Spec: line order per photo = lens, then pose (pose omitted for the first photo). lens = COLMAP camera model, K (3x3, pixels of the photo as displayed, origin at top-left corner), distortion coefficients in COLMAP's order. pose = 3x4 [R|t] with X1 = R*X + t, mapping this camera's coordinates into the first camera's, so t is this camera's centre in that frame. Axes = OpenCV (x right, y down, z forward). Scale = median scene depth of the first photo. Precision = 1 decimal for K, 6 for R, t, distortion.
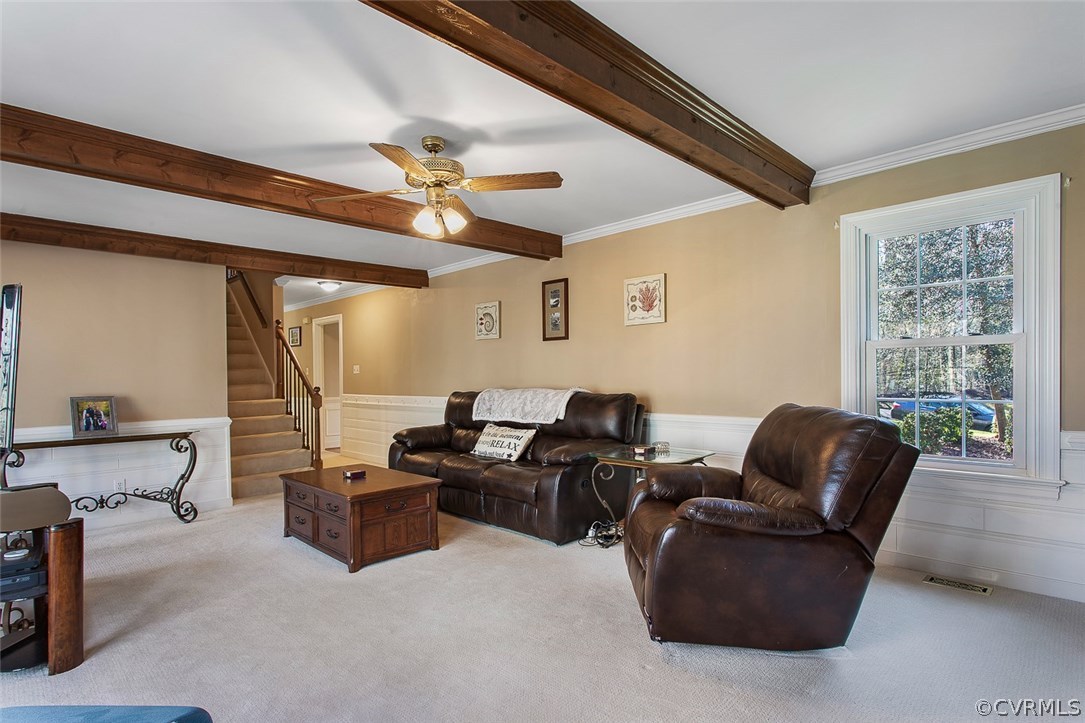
lens RADIAL K [[557.1, 0, 544.9], [0, 557.1, 368.2], [0, 0, 1]] dist [-0.002360, -0.000031]
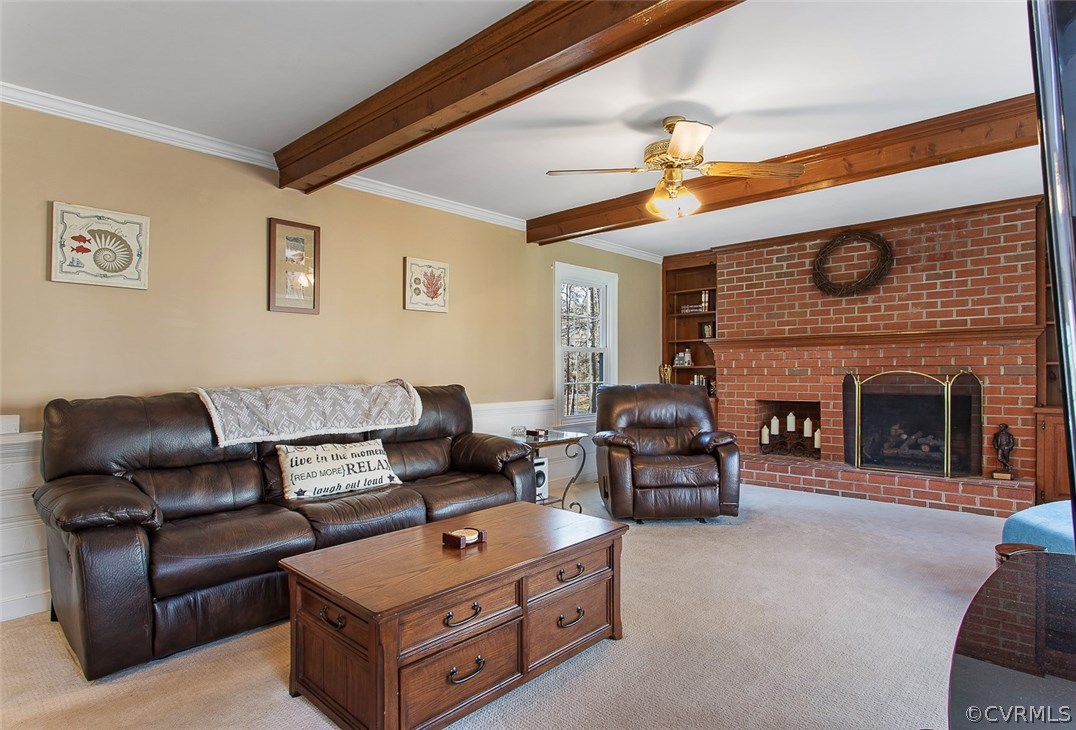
lens RADIAL K [[583.5, 0, 540.3], [0, 583.5, 368.6], [0, 0, 1]] dist [0.002817, 0.000597]
pose [[-0.036959, 0.010038, 0.999266, -0.794791], [-0.010633, 0.999889, -0.010437, 0.025402], [-0.999260, -0.011010, -0.036848, 0.831545]]
